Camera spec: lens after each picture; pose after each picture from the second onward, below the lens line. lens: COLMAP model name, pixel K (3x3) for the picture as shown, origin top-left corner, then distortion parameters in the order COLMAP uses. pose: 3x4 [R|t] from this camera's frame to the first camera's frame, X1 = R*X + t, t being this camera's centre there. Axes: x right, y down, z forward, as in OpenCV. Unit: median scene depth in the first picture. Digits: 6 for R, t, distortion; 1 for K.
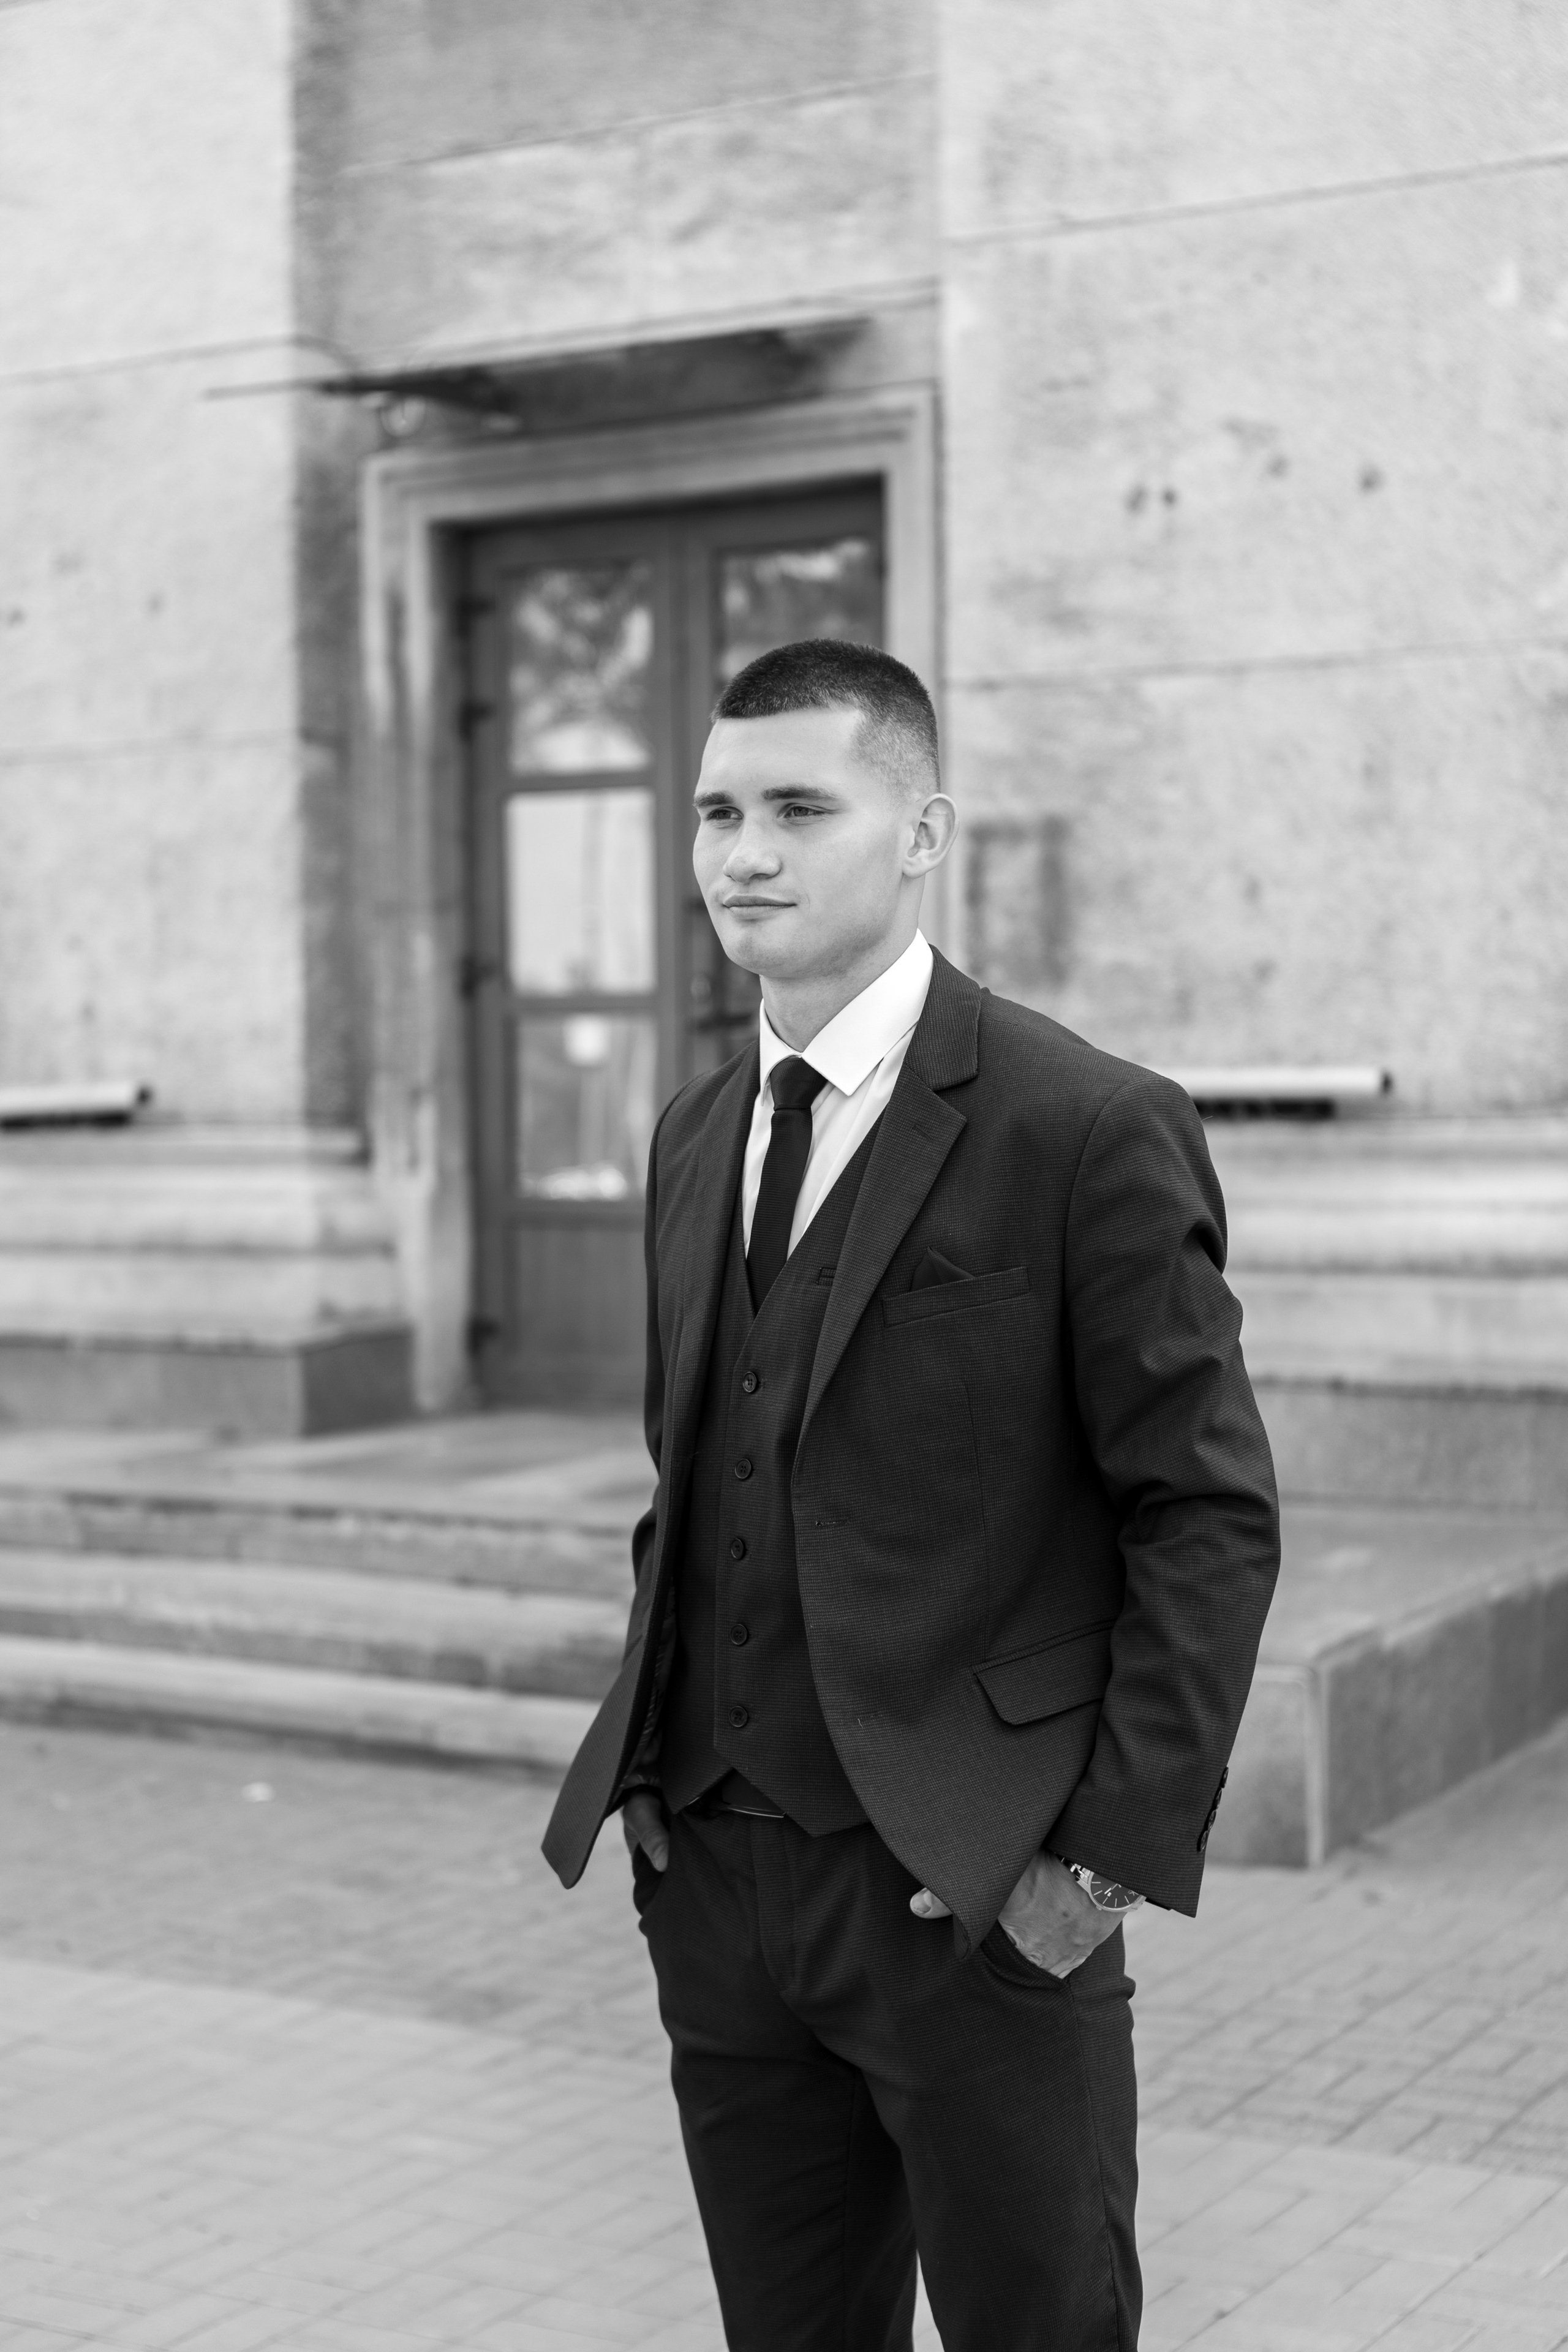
lens RADIAL K [[3683.3, 0, 767.4], [0, 3683.3, 1171.4], [0, 0, 1]] dist [-0.075346, 0.037787]
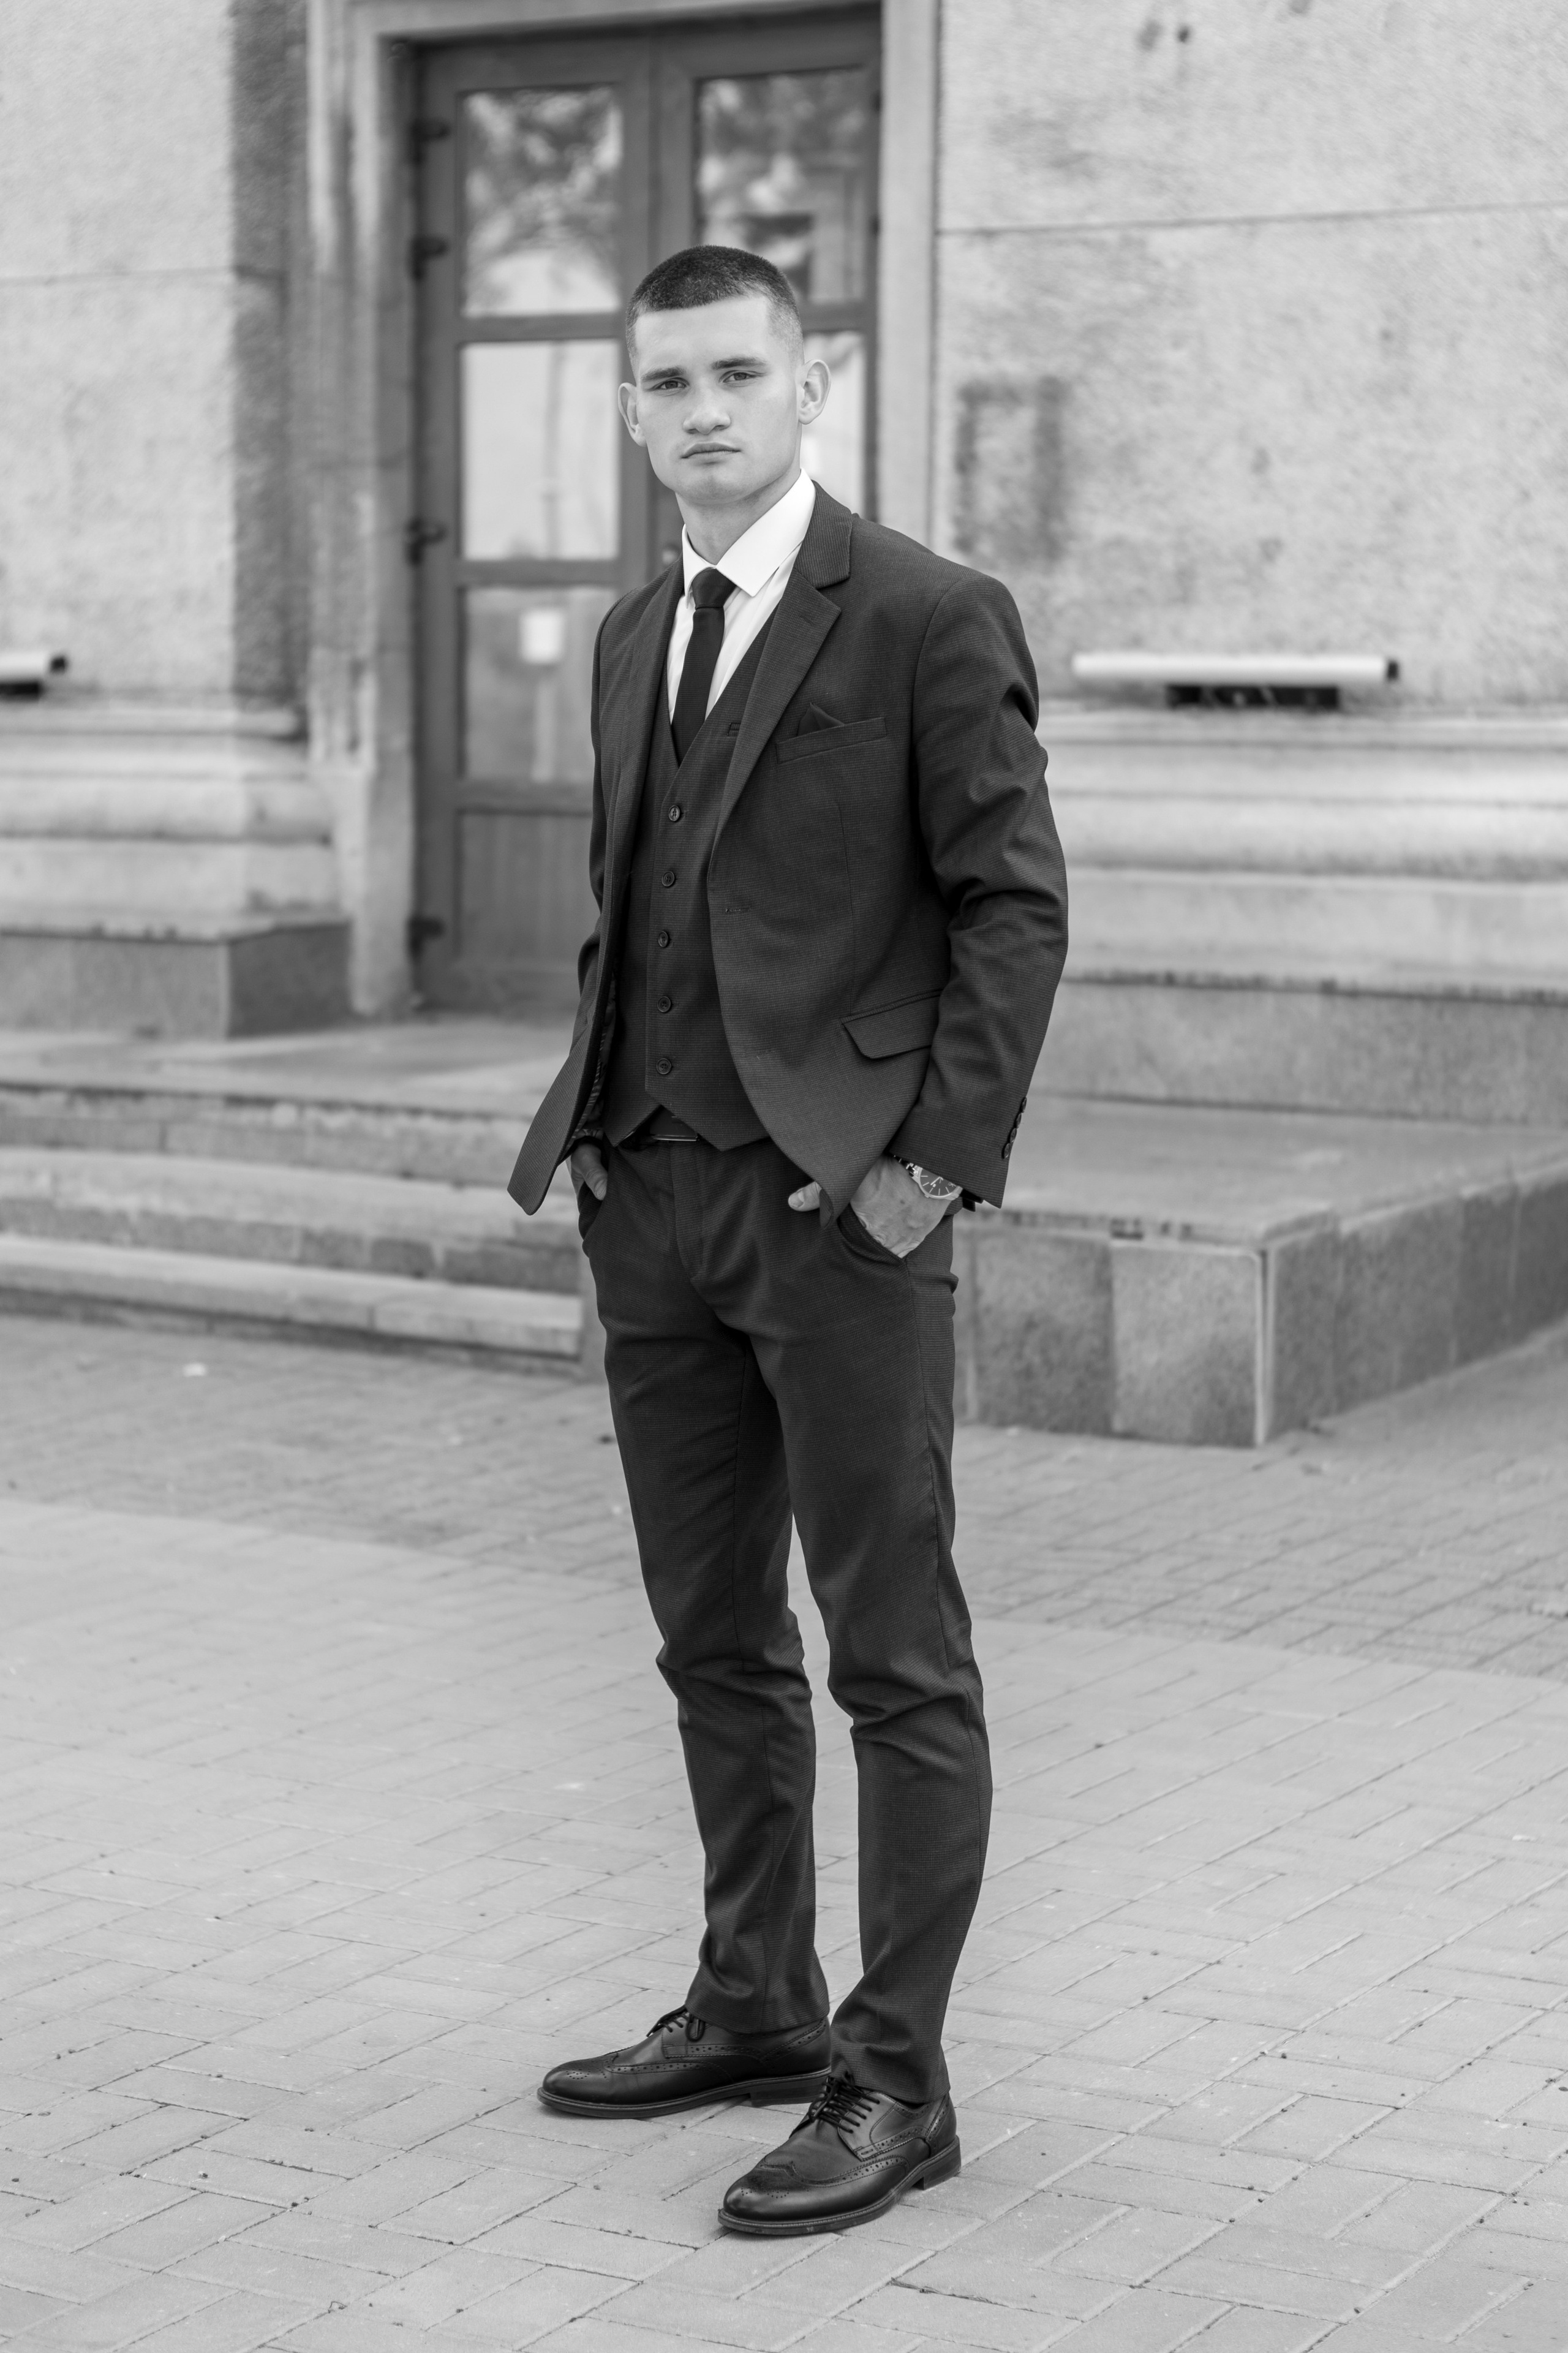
lens RADIAL K [[4609.0, 0, 777.2], [0, 4609.0, 1180.7], [0, 0, 1]] dist [-0.057278, -0.119348]
pose [[0.999758, 0.021413, 0.005020, 0.006973], [-0.021738, 0.996745, 0.077628, 0.016900], [-0.003342, -0.077718, 0.996970, -0.173741]]
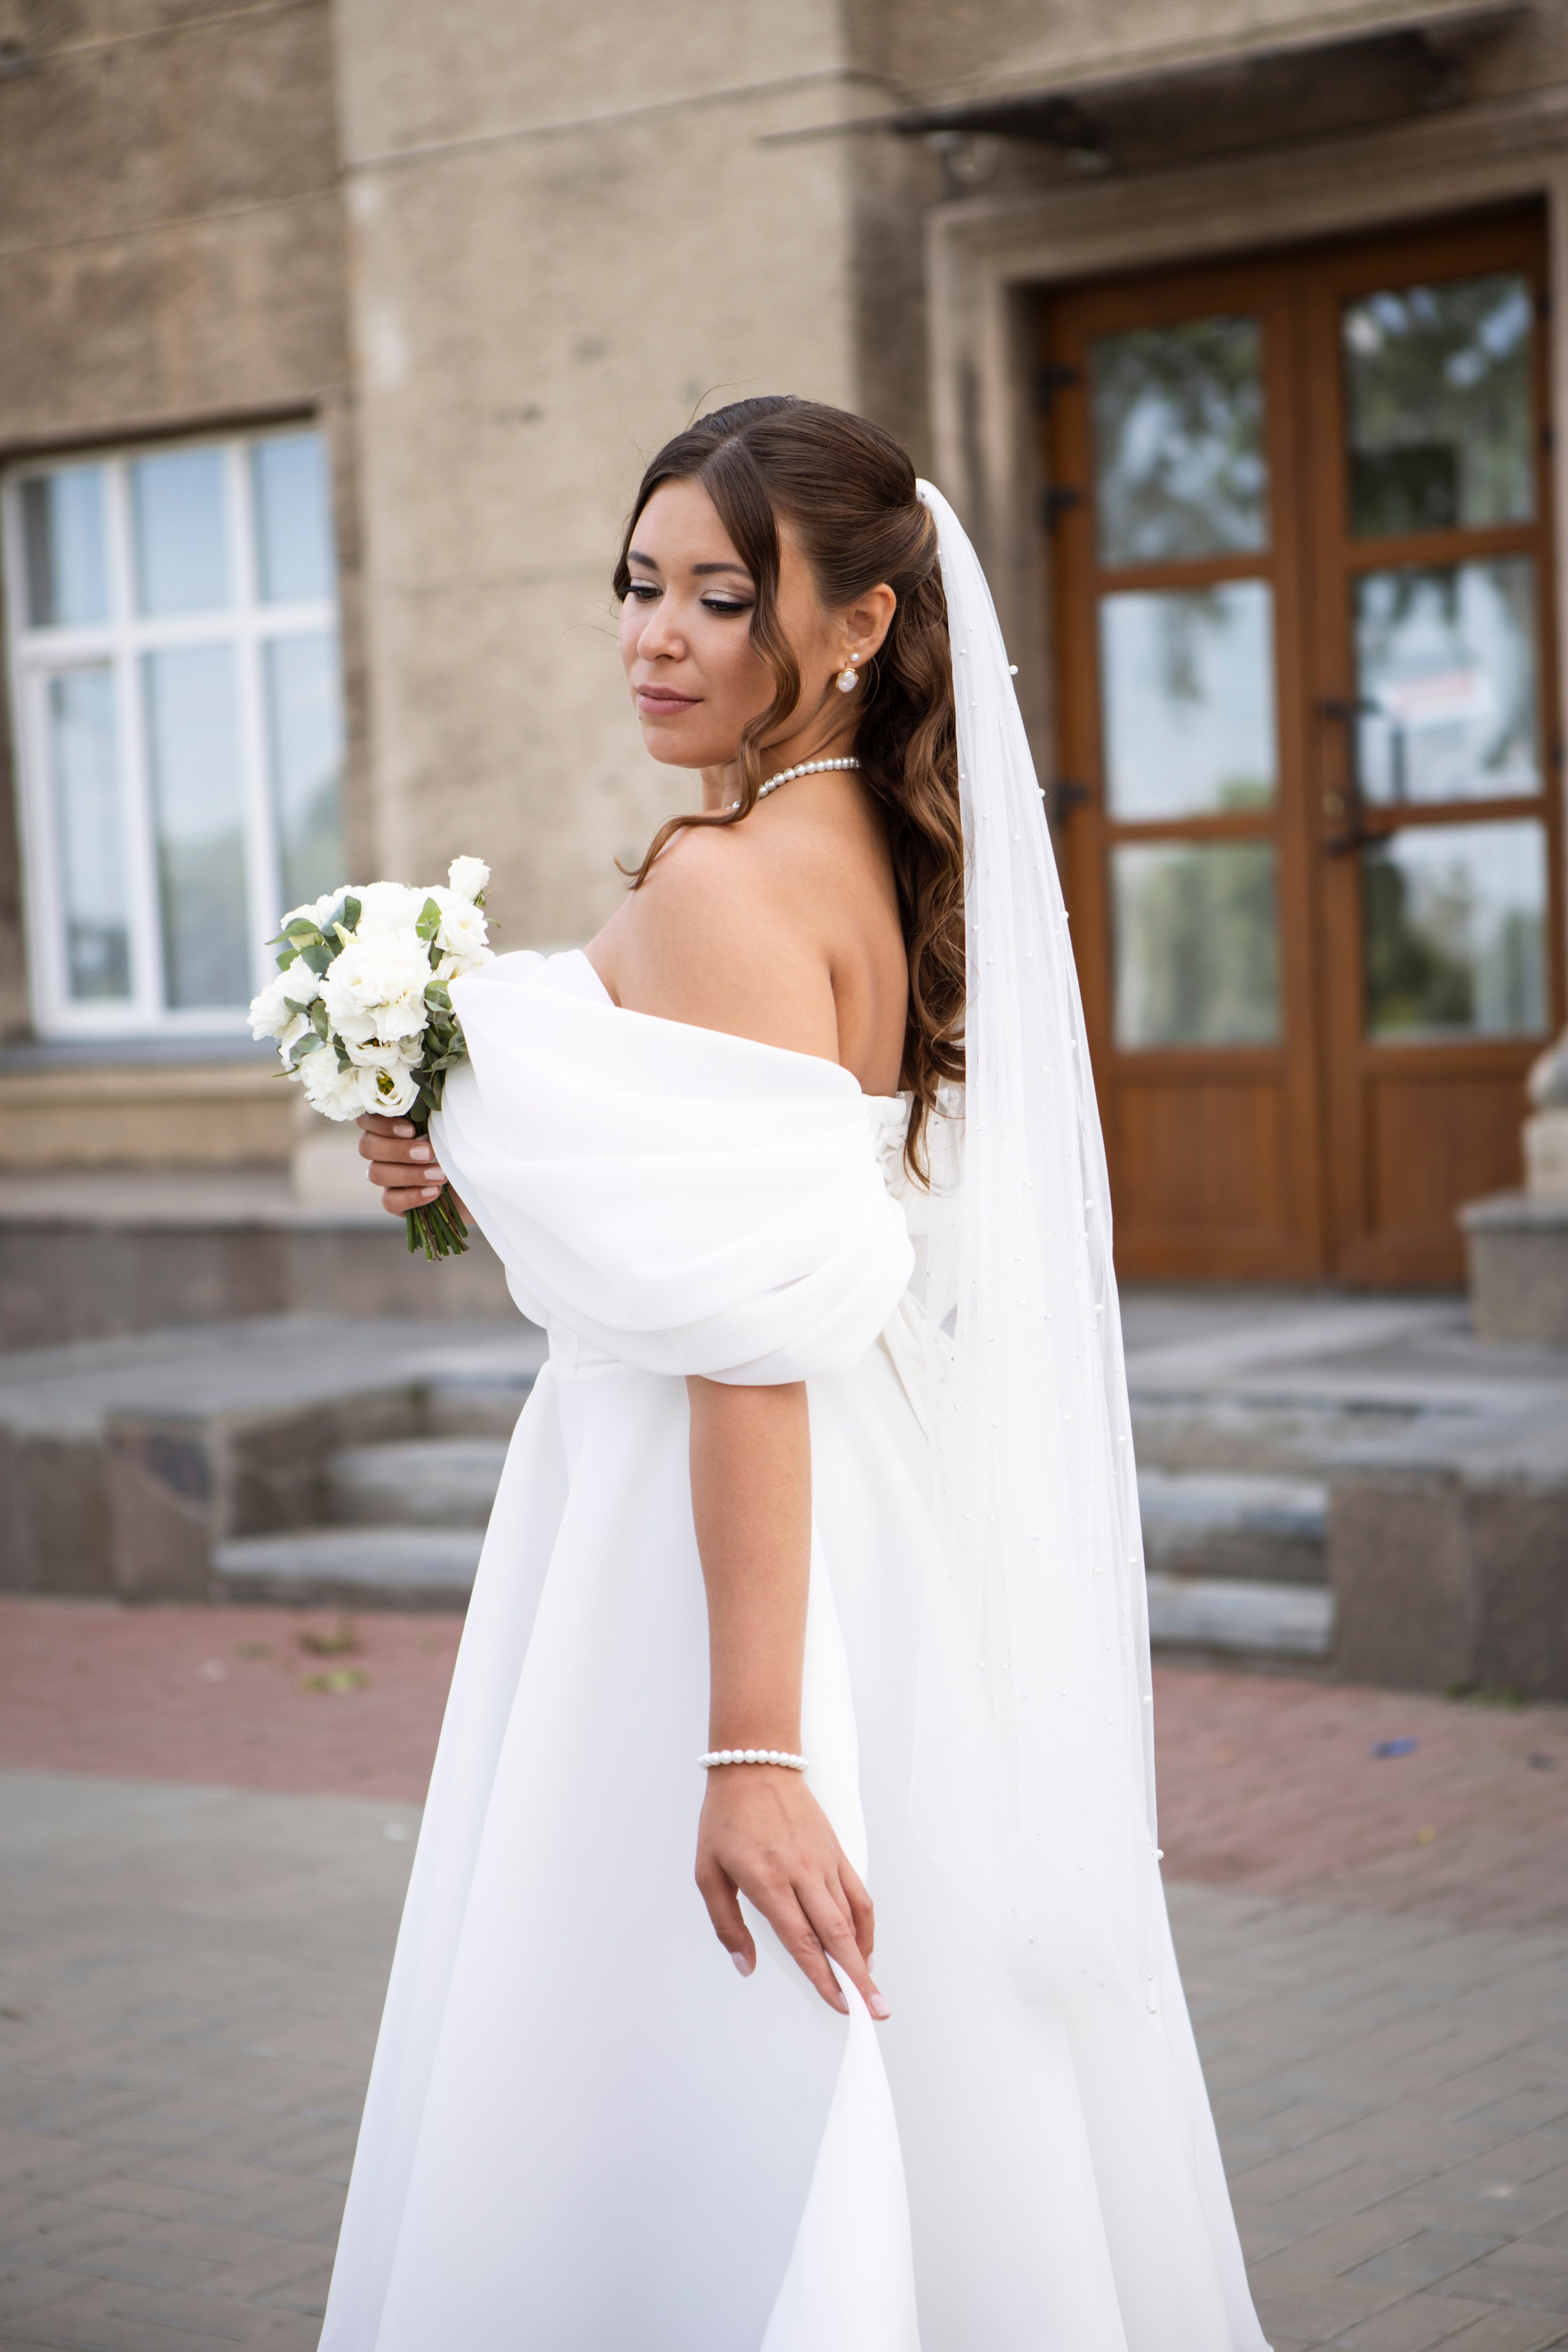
lens RADIAL K [[4417.1, 0, 778.2], [0, 4417.1, 1176.7], [0, 0, 1]] dist [0.187377, -0.098286]
pose [[0.993587, -0.023785, -0.110542, -0.038355], [0.025391, 0.999591, 0.013143, 0.023500], [0.110184, -0.015866, 0.993785, -0.071077]]
